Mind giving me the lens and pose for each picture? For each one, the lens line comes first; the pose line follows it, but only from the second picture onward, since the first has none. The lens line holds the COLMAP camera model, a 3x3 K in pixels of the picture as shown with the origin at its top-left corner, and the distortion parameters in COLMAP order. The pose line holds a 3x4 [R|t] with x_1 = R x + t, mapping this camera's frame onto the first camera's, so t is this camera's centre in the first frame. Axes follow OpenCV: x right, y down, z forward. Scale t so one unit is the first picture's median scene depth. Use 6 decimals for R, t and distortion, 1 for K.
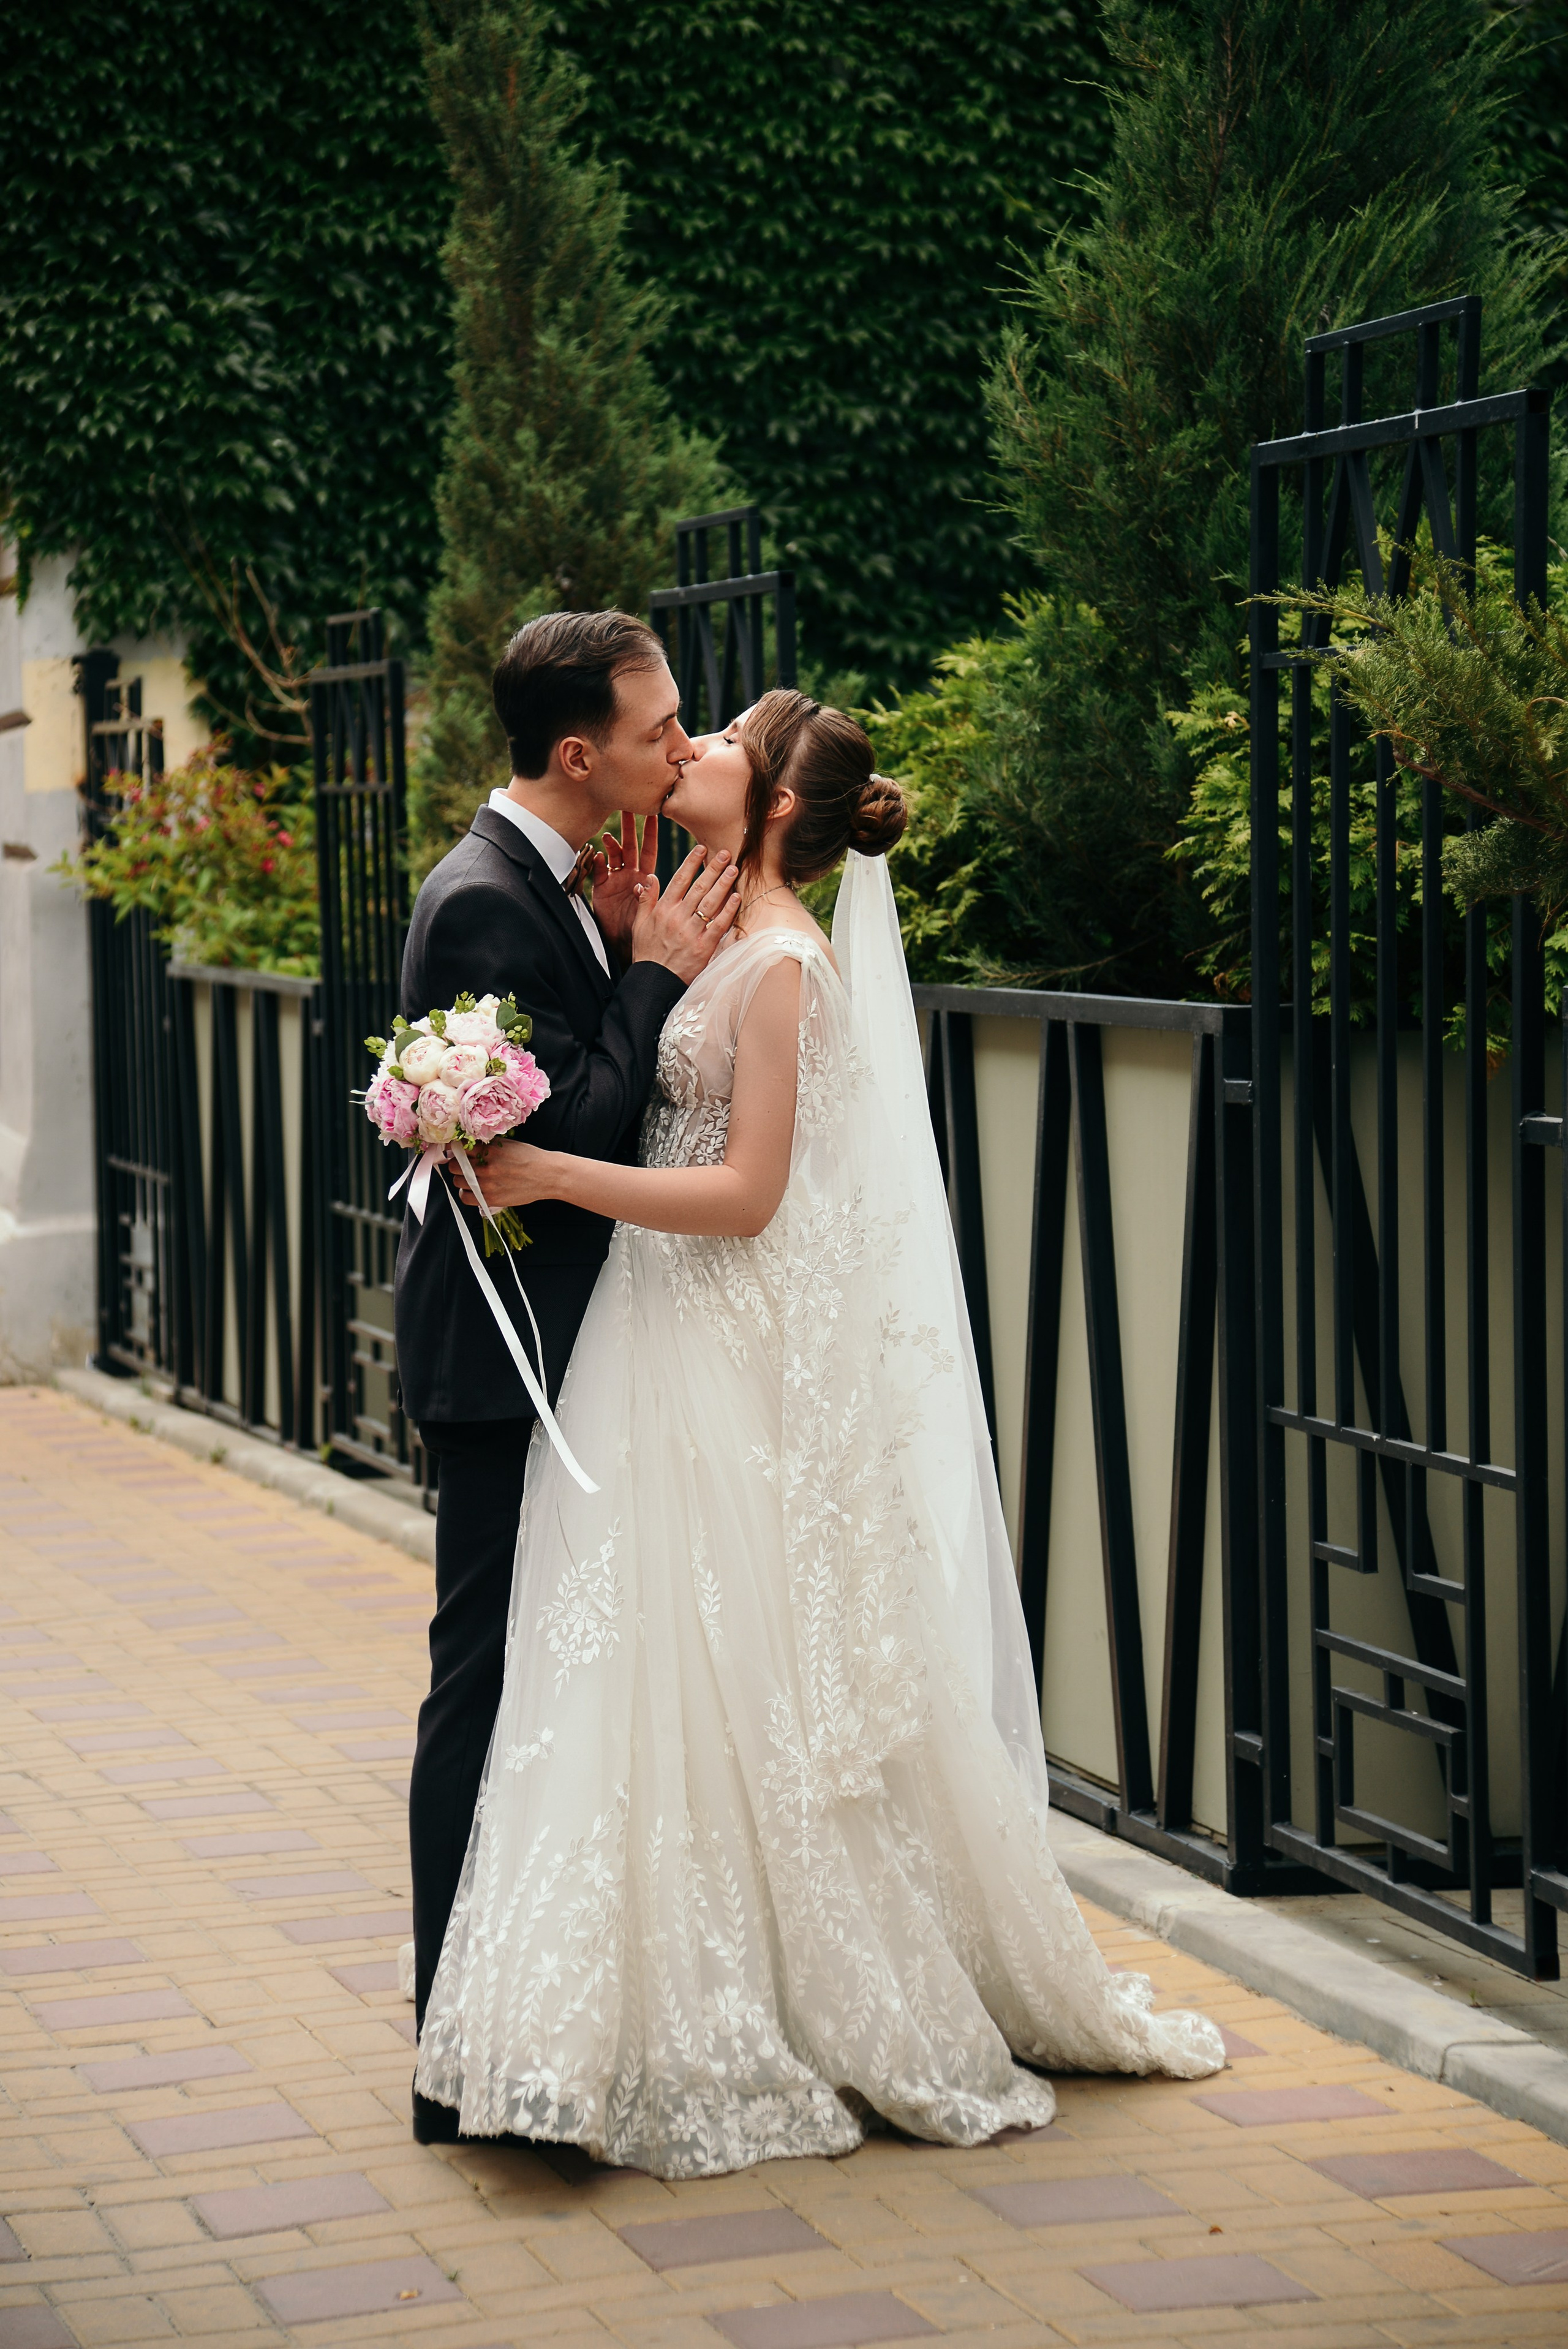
lens RADIAL K [[6497.4, 0, 772.8], [0, 6497.4, 1184.1], [0, 0, 1]] dist [0.910012, 0.000000]
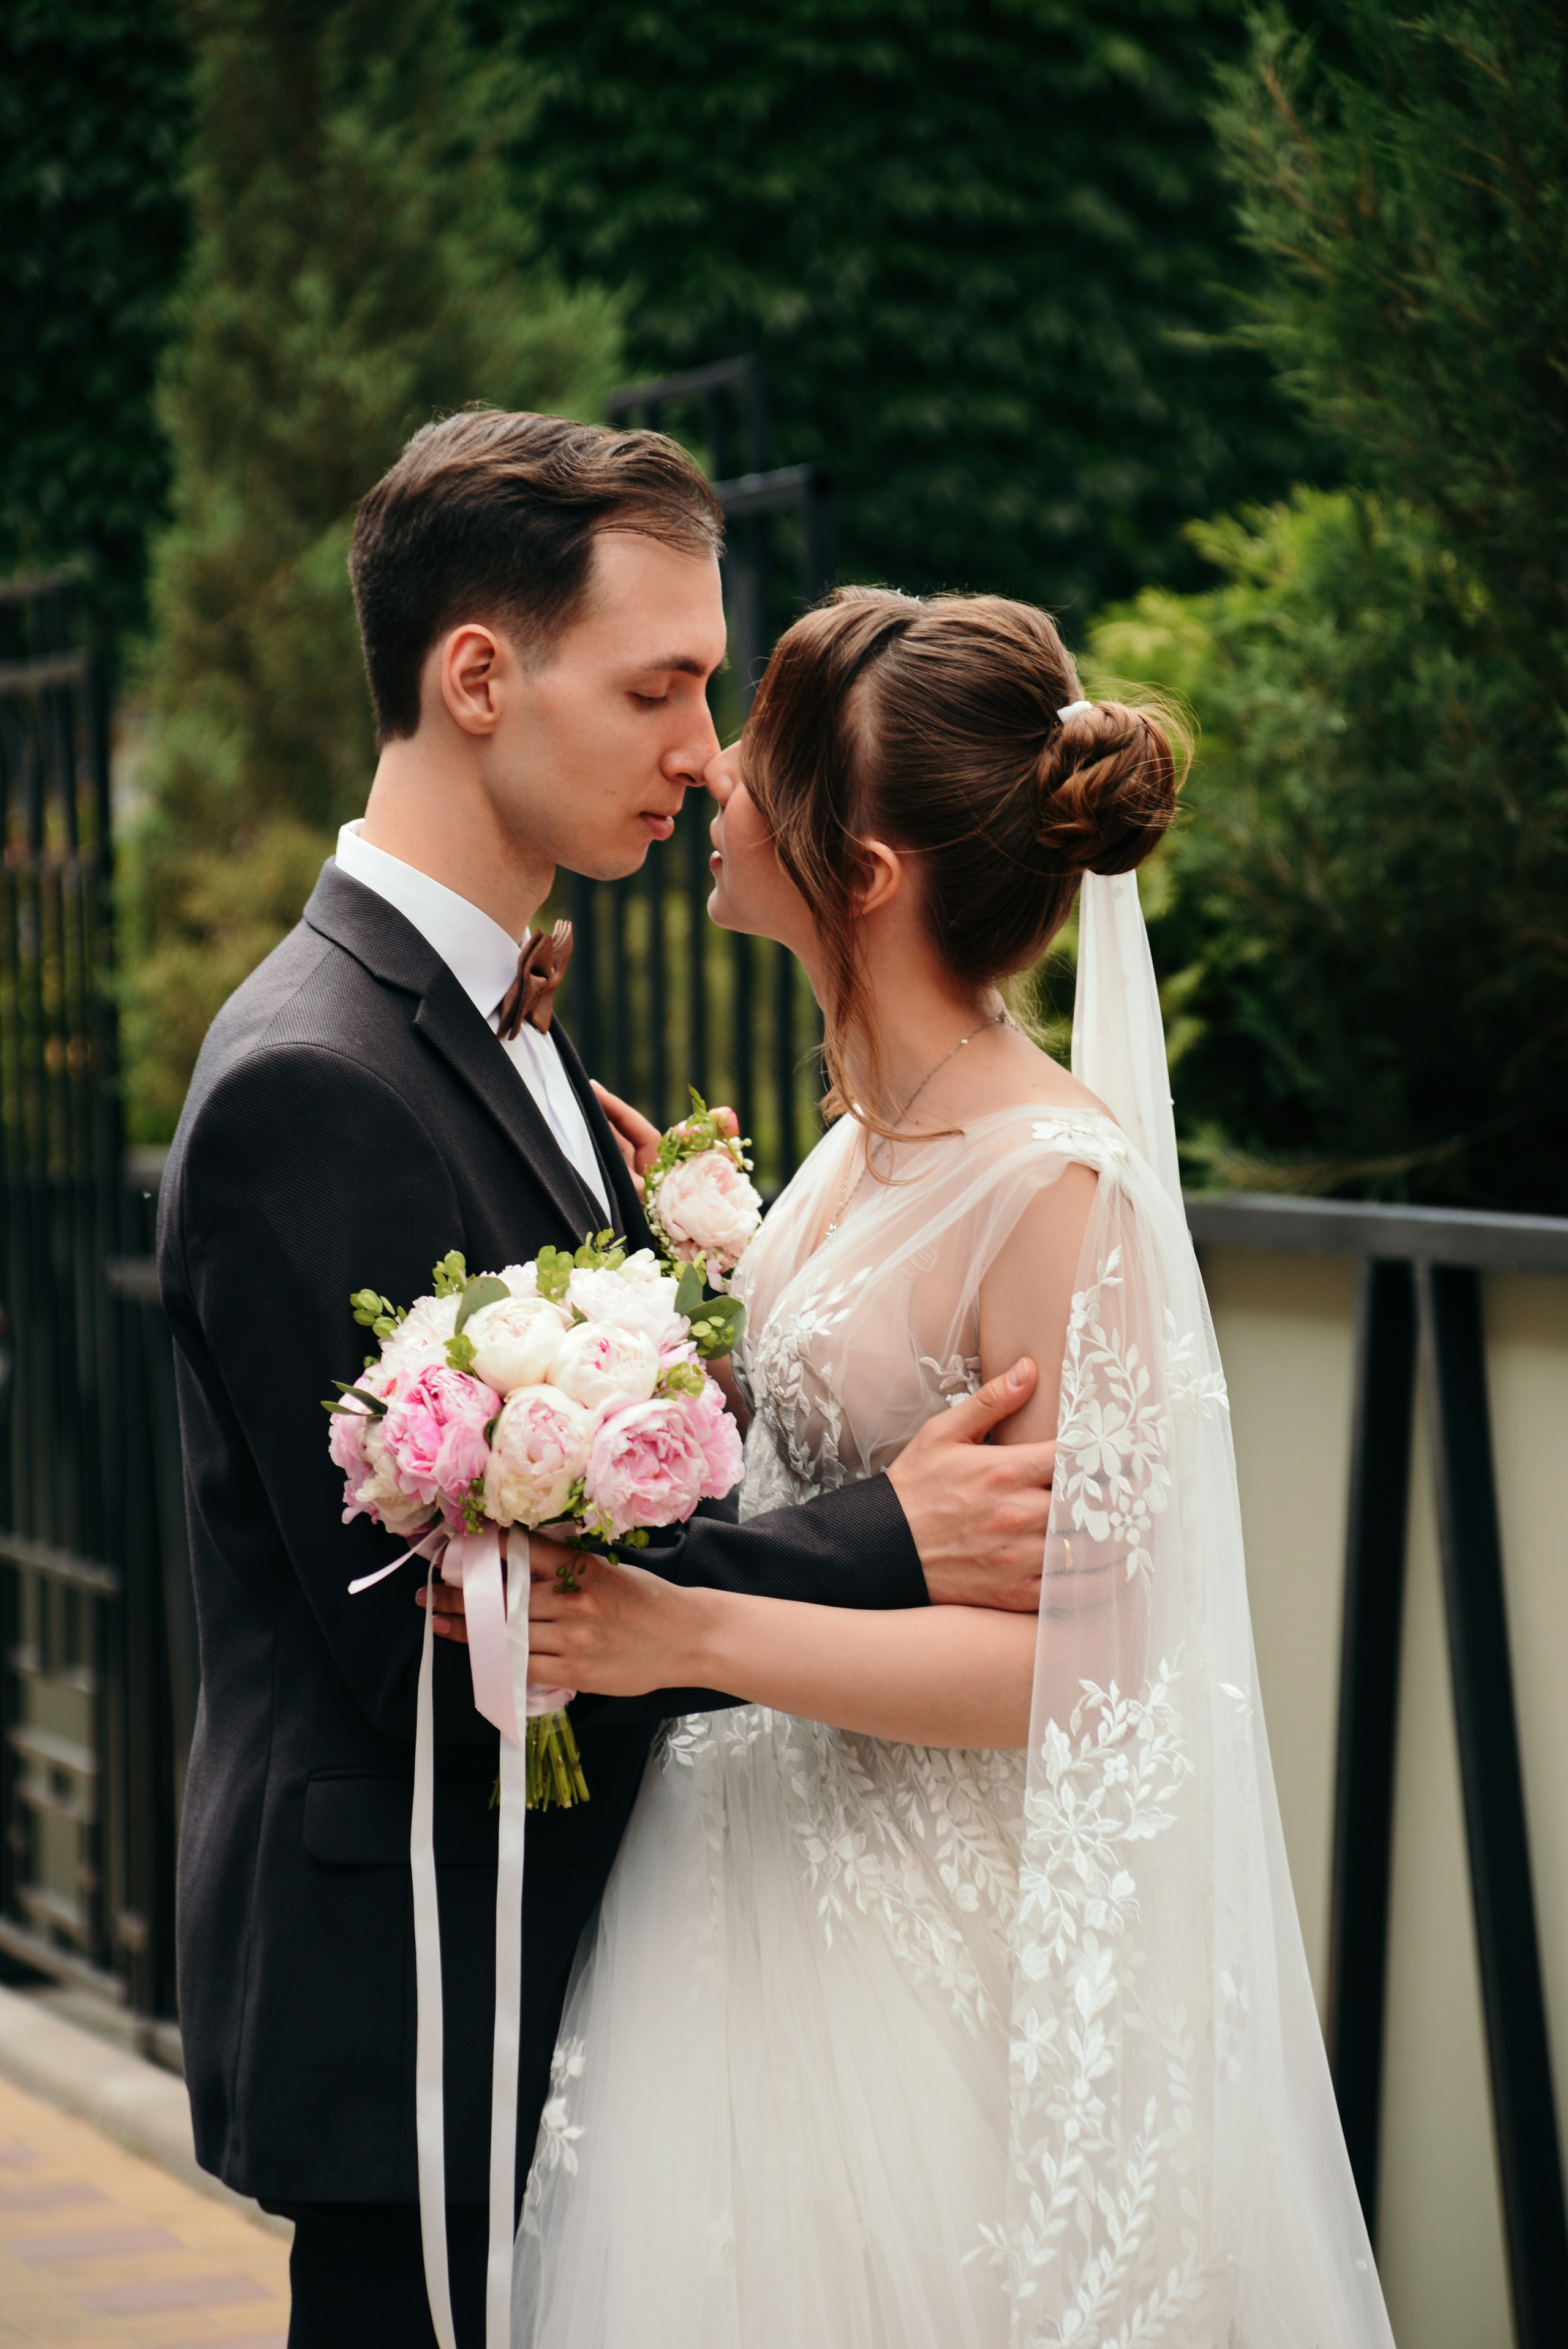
lens RADIAL K [[7459.8, 0, 802.5], [0, 7459.8, 1161.8], [0, 0, 1]] dist [0.772886, 0.000000]
pose [[0.998546, -0.007406, 0.053393, -0.030271], [0.008908, 0.999570, -0.027953, -0.013022], [-0.053163, 0.028388, 0.998182, 0.304131]]
